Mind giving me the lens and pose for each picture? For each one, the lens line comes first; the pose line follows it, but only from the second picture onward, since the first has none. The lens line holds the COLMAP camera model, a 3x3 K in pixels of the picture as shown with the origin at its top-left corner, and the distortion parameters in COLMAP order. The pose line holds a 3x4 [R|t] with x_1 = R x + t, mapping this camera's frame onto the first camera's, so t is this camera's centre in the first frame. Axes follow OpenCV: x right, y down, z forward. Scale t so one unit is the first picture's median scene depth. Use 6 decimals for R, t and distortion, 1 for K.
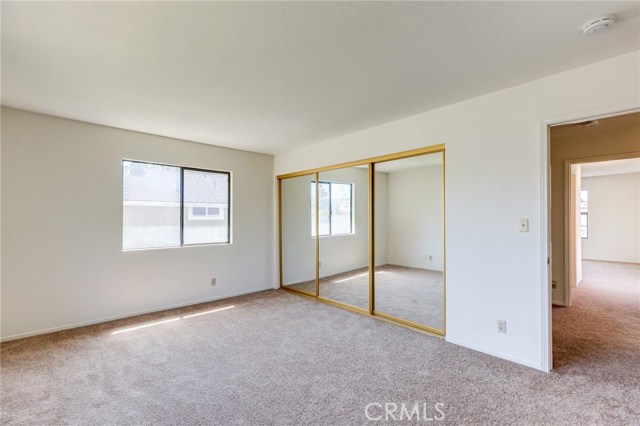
lens RADIAL K [[289.2, 0, 323.9], [0, 289.2, 217.2], [0, 0, 1]] dist [0.001543, 0.000702]
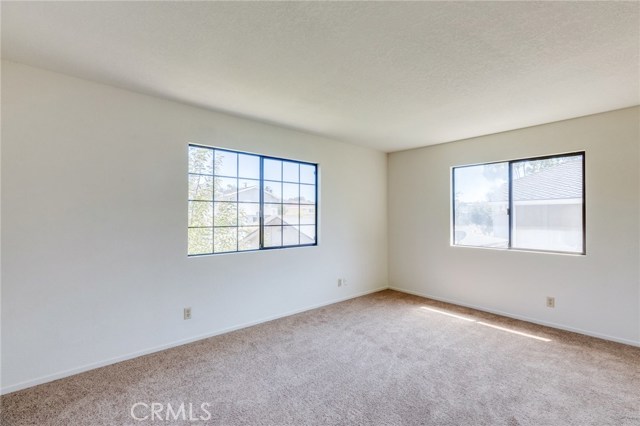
lens RADIAL K [[289.2, 0, 321.4], [0, 289.2, 210.2], [0, 0, 1]] dist [0.001543, 0.000702]
pose [[-0.047598, -0.021767, -0.998629, 0.464972], [-0.000058, 0.999763, -0.021789, -0.002029], [0.998867, -0.000979, -0.047588, 0.487650]]
